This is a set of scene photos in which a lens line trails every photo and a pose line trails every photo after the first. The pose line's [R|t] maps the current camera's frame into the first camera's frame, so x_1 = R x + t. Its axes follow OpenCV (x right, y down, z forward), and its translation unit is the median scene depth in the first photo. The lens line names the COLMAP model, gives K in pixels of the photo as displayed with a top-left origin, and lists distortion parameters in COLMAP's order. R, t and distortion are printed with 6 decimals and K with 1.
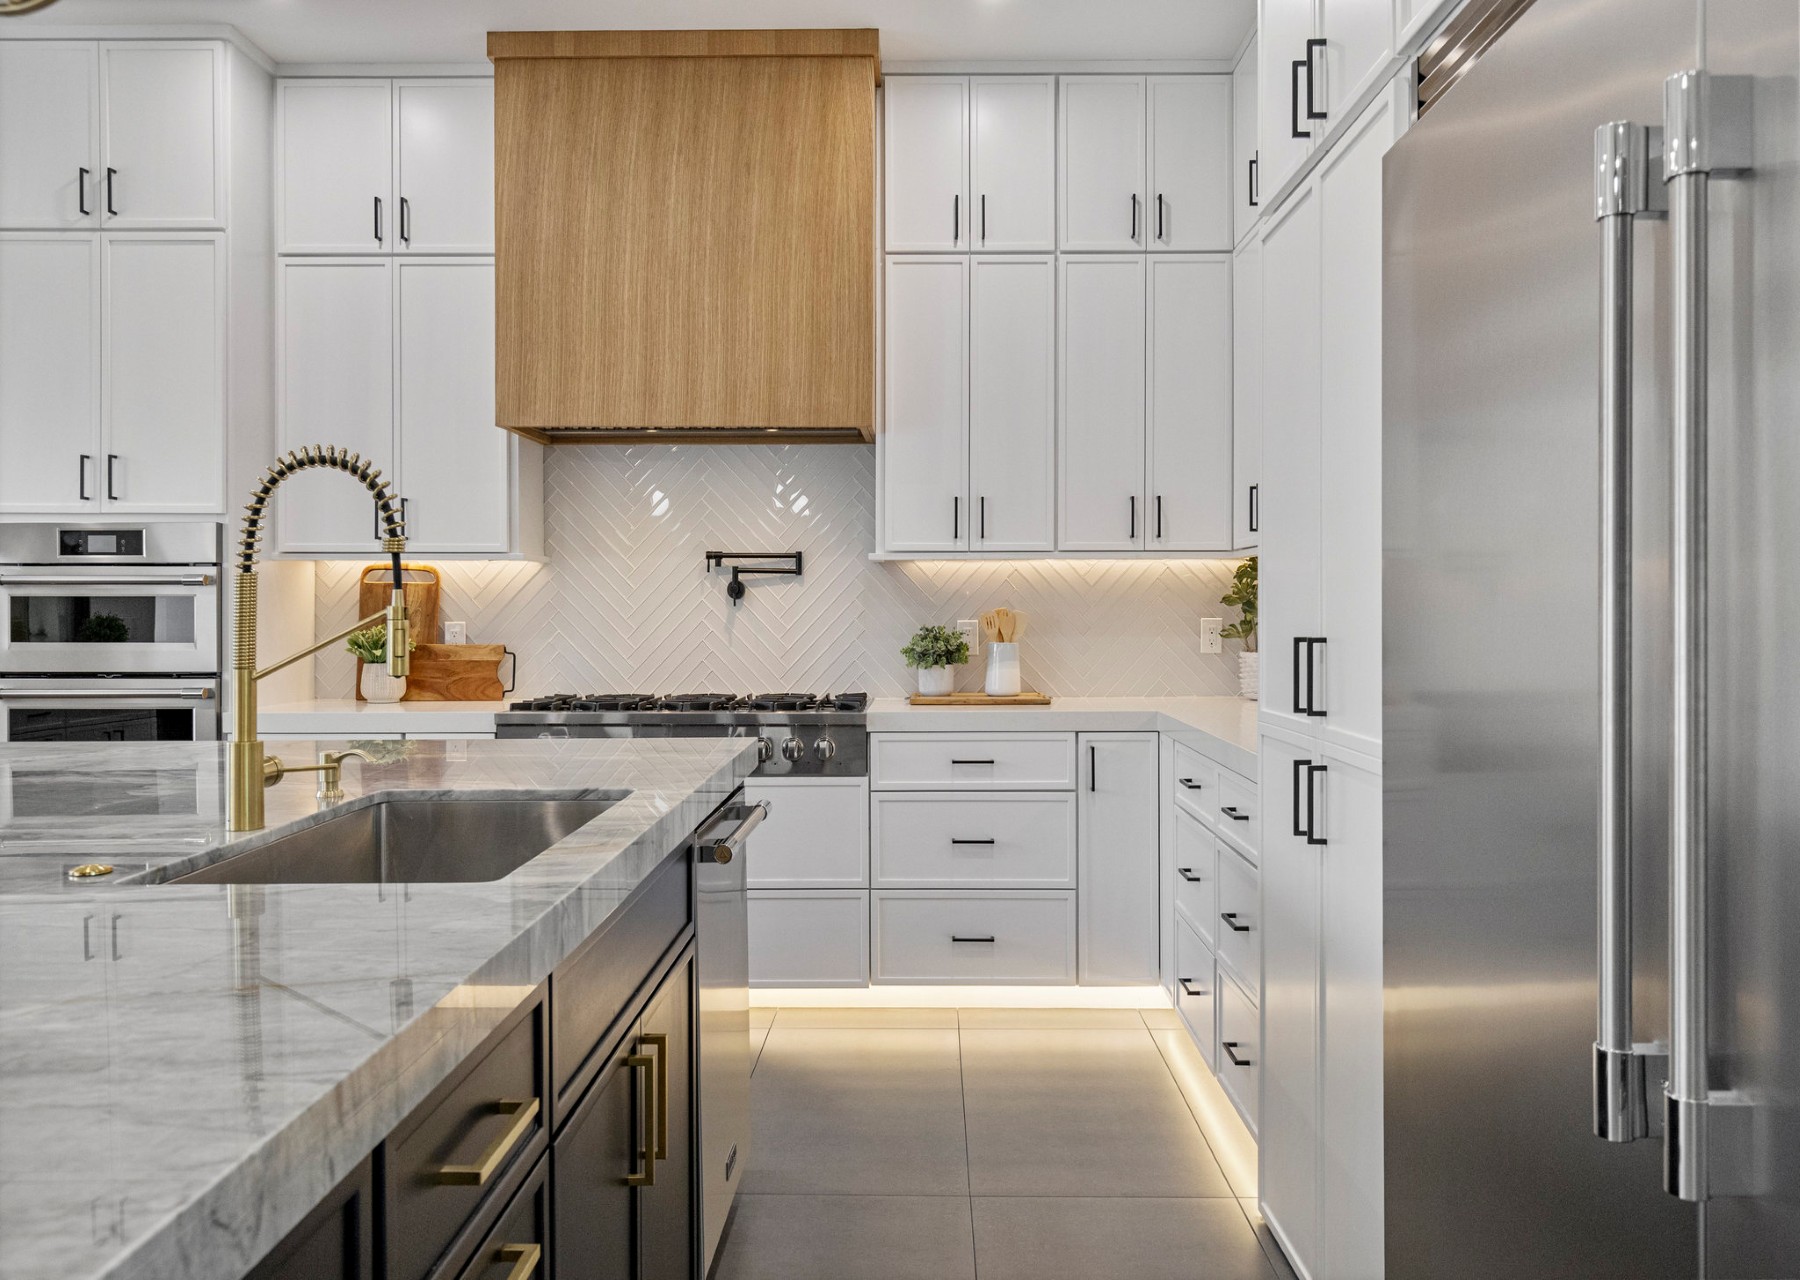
lens RADIAL K [[1526.9, 0, 945.9], [0, 1526.9, 586.9], [0, 0, 1]] dist [0.009424, -0.002296]
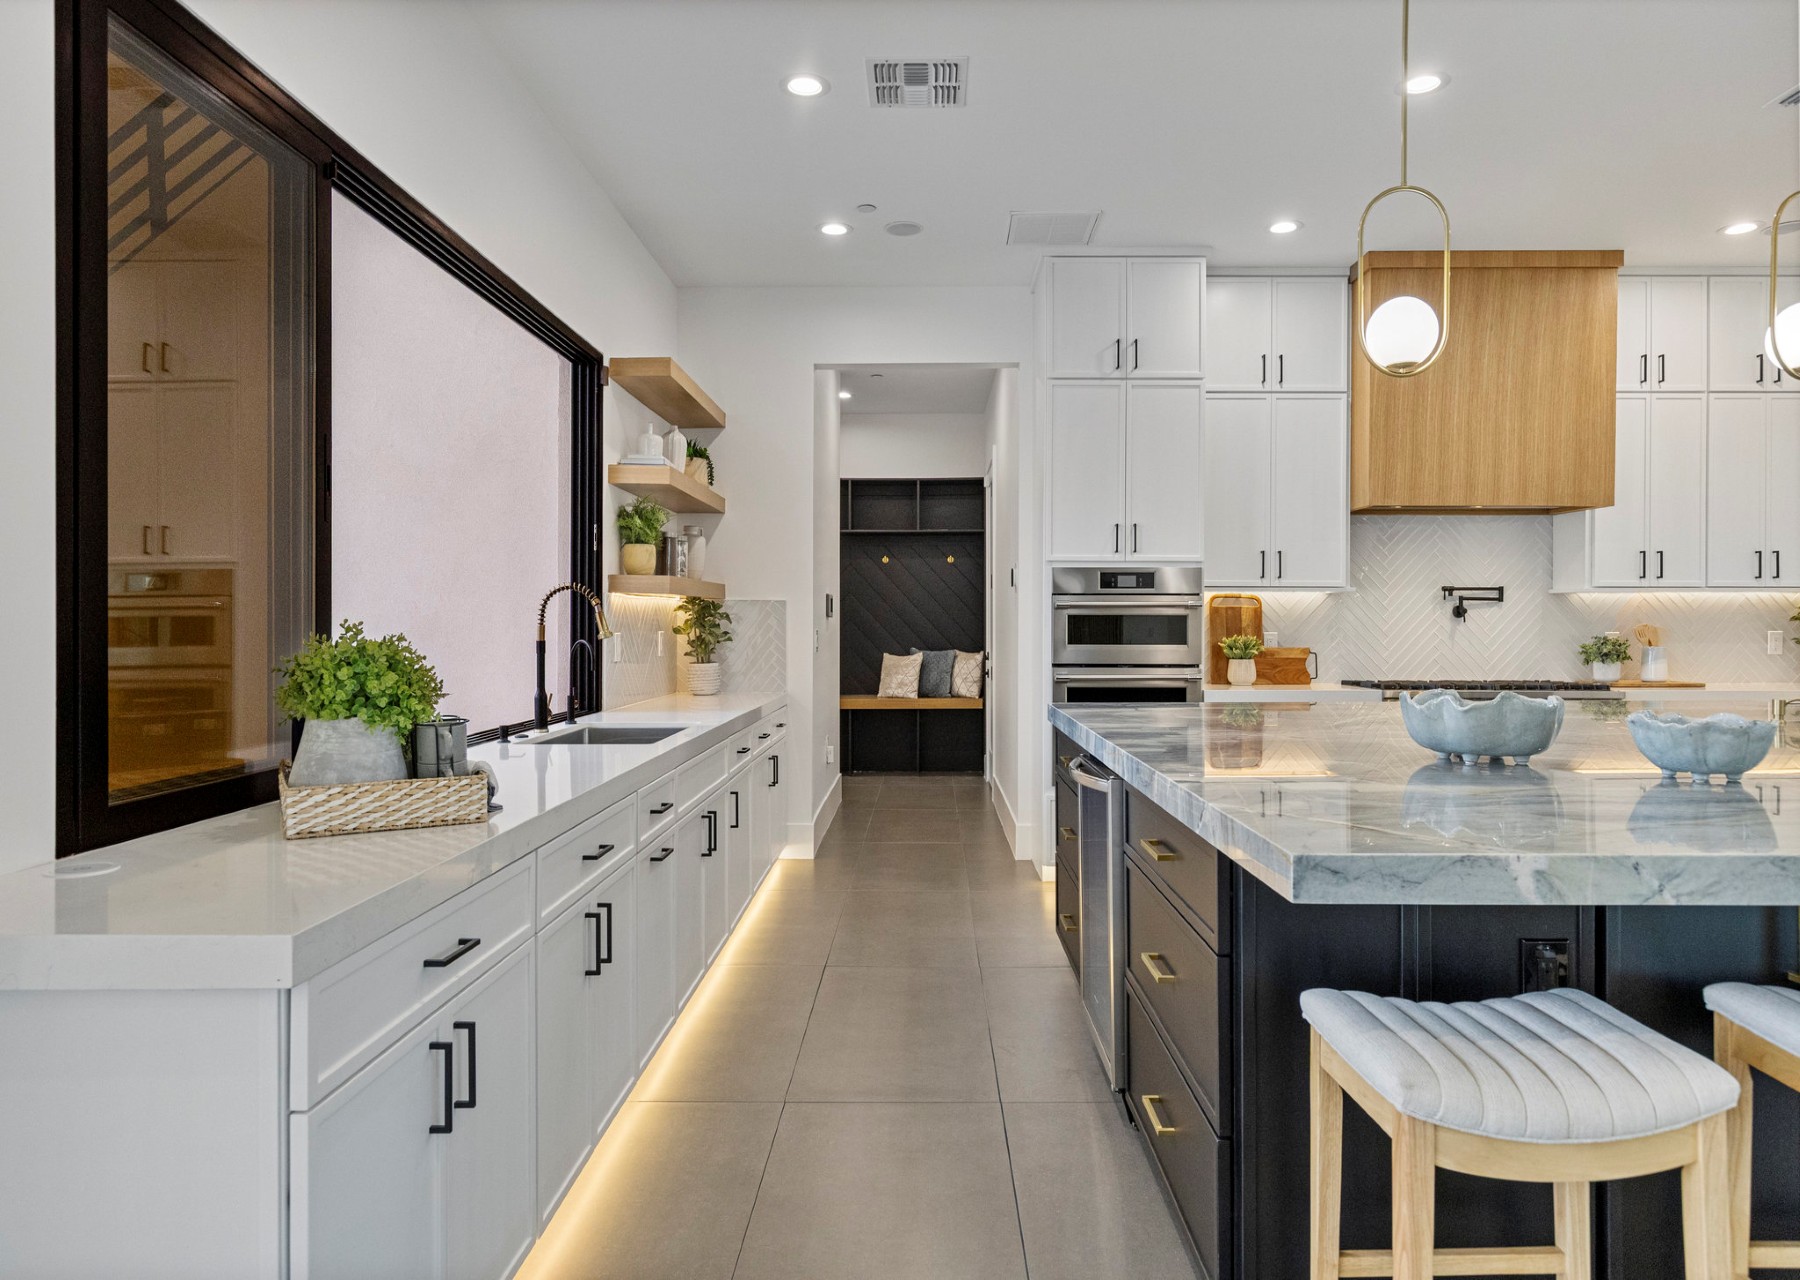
lens RADIAL K [[1247.9, 0, 899.3], [0, 1247.9, 602.1], [0, 0, 1]] dist [-0.004672, -0.001531]
pose [[0.999997, 0.002466, -0.000673, -0.769877], [-0.002468, 0.999992, -0.003198, -0.002197], [0.000665, 0.003200, 0.999995, -0.260902]]
